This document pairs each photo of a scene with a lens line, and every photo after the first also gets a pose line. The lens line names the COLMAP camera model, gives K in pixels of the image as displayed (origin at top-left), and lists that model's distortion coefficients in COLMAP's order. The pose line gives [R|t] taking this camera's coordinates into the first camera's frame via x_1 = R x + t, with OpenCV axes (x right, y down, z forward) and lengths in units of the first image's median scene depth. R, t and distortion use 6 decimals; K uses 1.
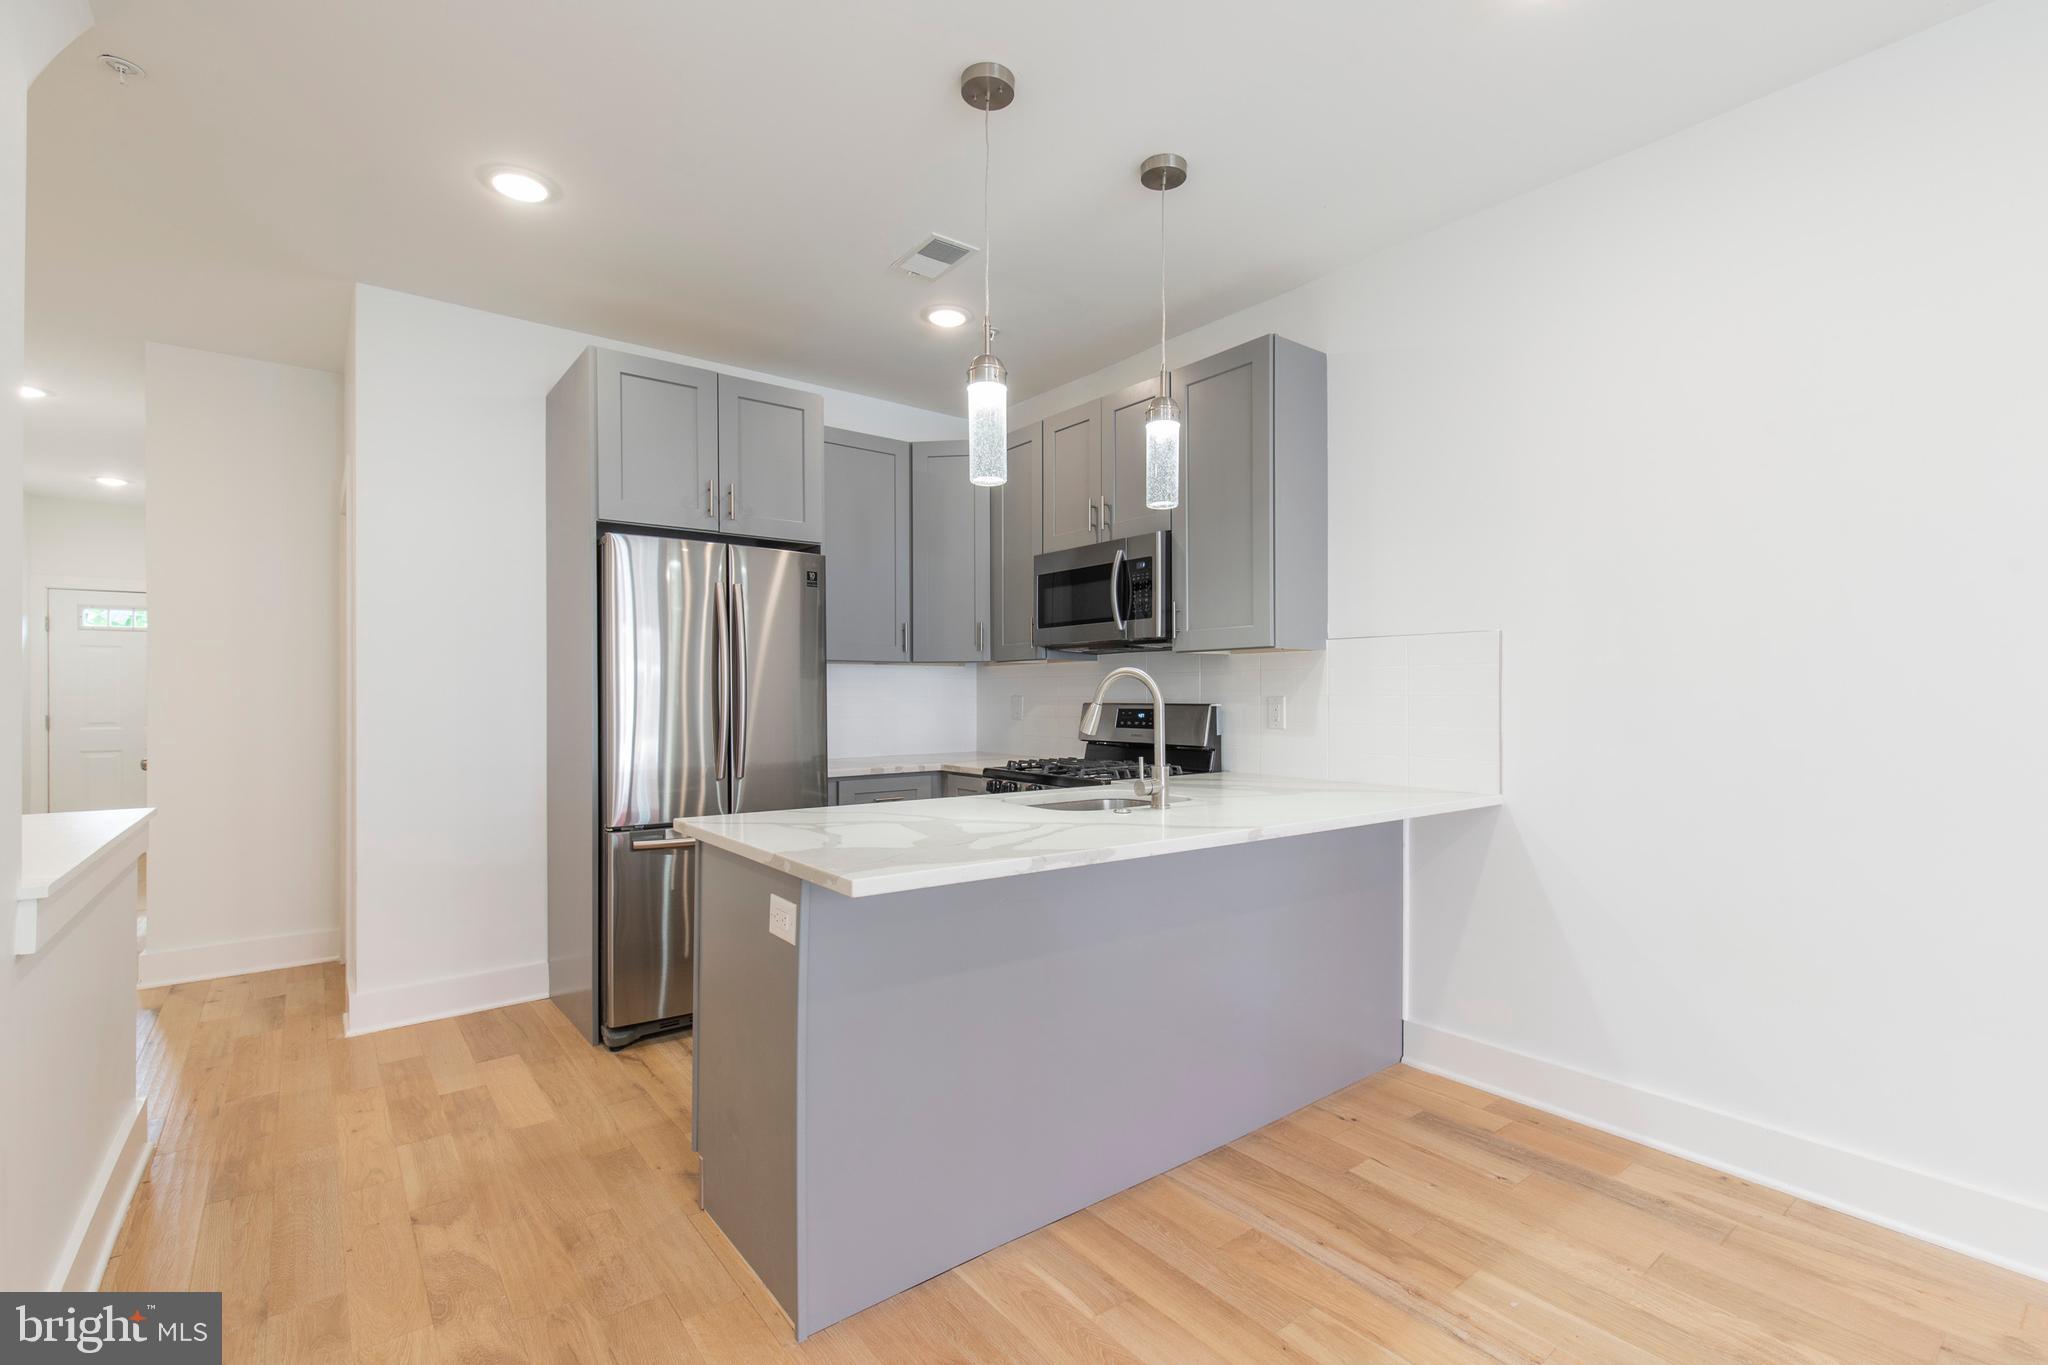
lens RADIAL K [[926.5, 0, 1040.8], [0, 926.5, 694.2], [0, 0, 1]] dist [0.004826, -0.001400]
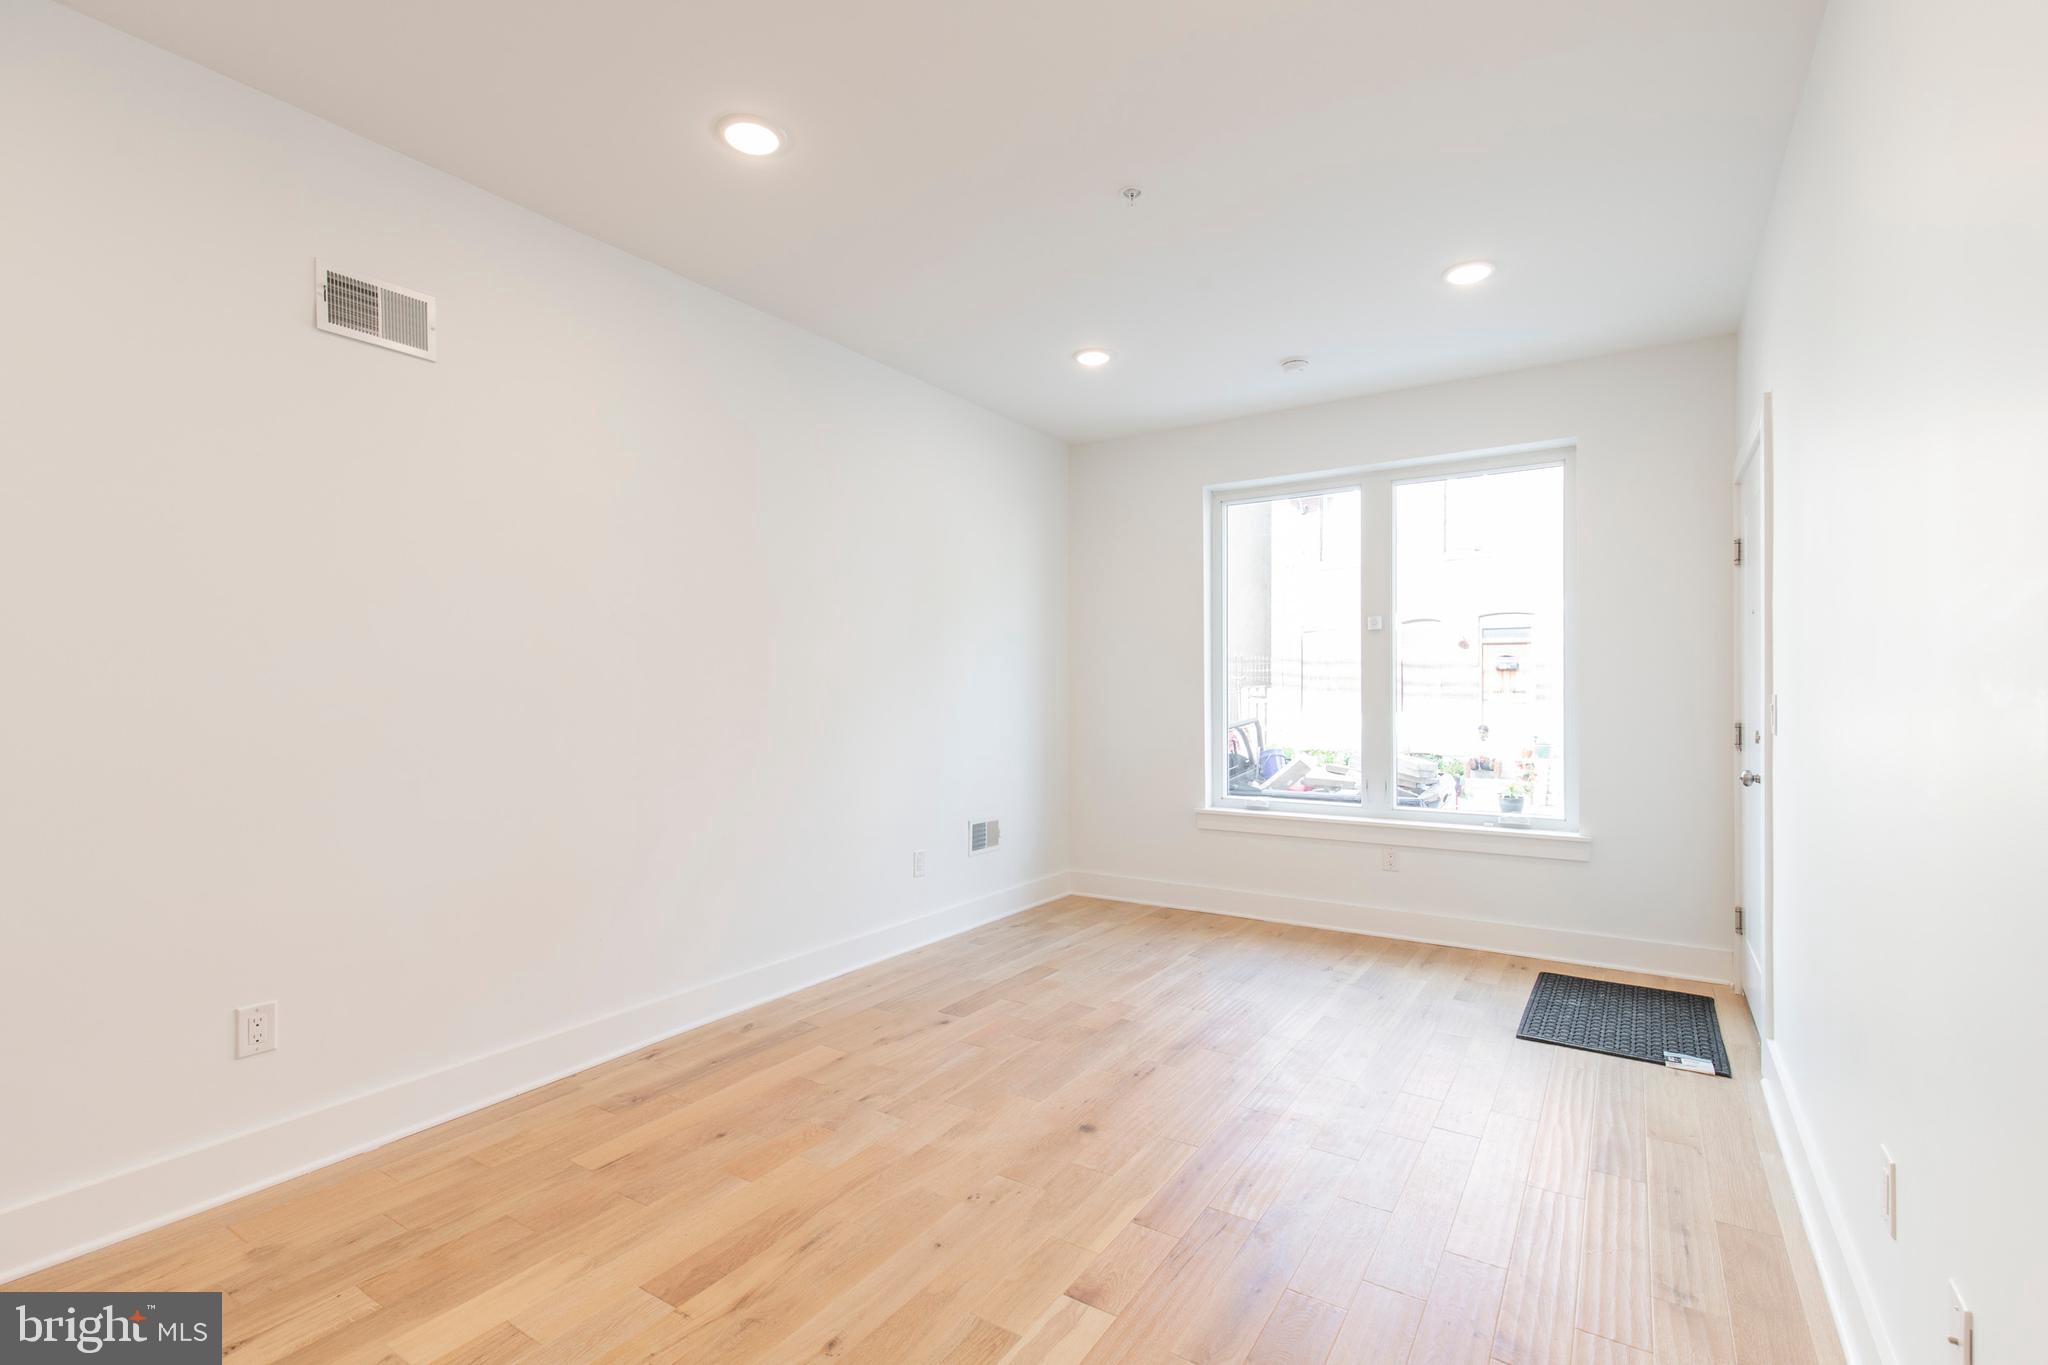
lens RADIAL K [[926.5, 0, 1039.7], [0, 926.5, 693.3], [0, 0, 1]] dist [0.004826, -0.001400]
pose [[-0.327530, -0.000176, 0.944841, -0.186757], [-0.000406, 1.000000, 0.000046, -0.001778], [-0.944841, -0.000368, -0.327530, 0.228123]]
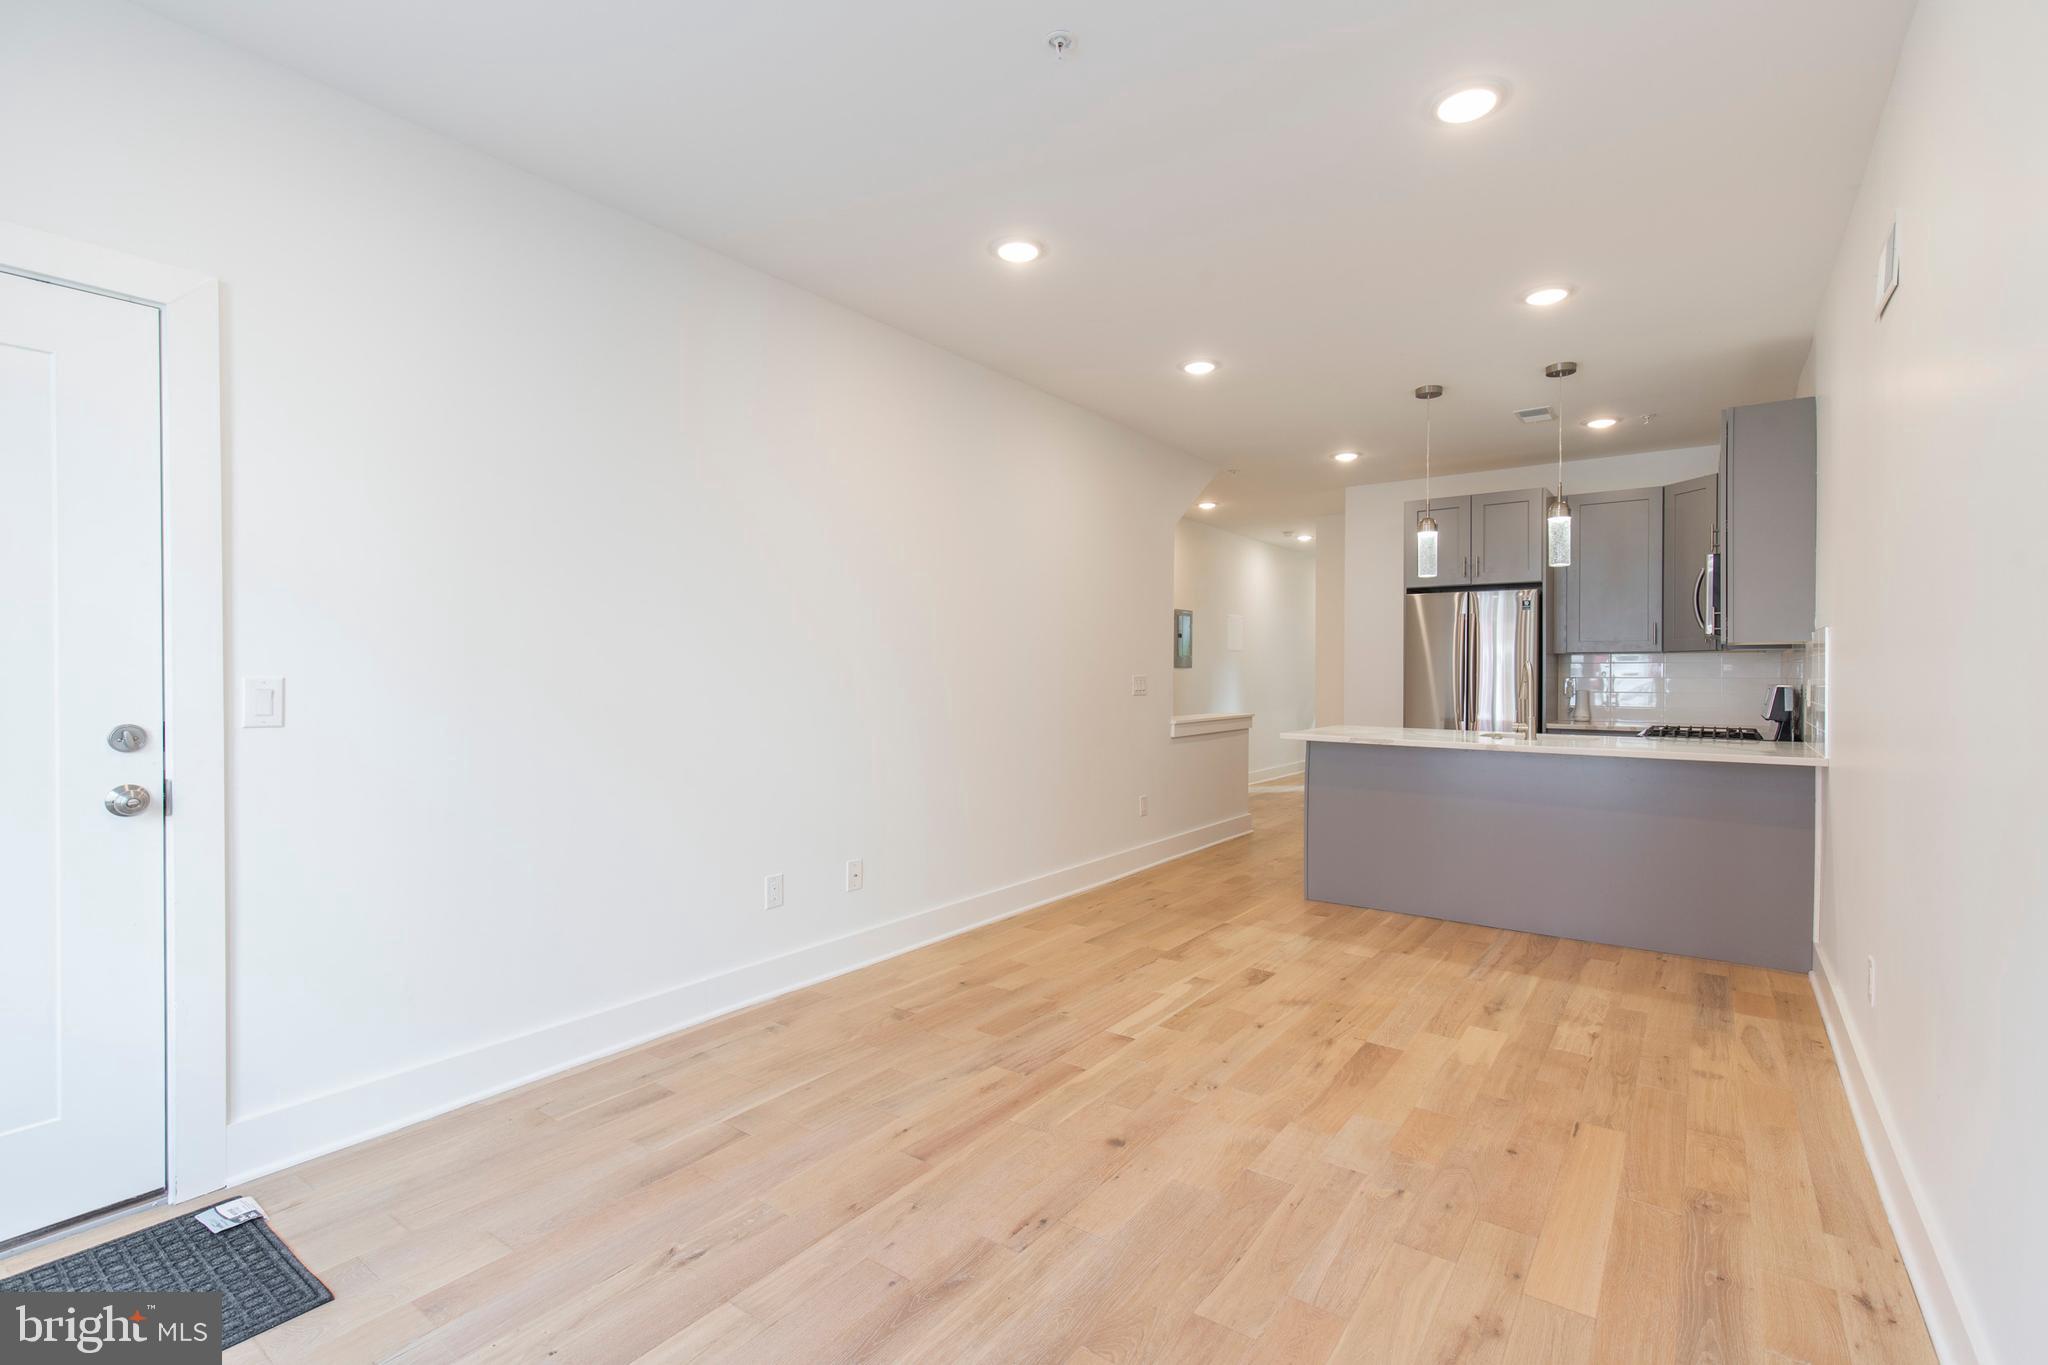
lens RADIAL K [[926.5, 0, 1028.9], [0, 926.5, 676.0], [0, 0, 1]] dist [0.004826, -0.001400]
pose [[0.267435, 0.006042, -0.963557, 1.155838], [-0.002722, 0.999981, 0.005515, -0.005908], [0.963572, 0.001148, 0.267447, -0.302318]]
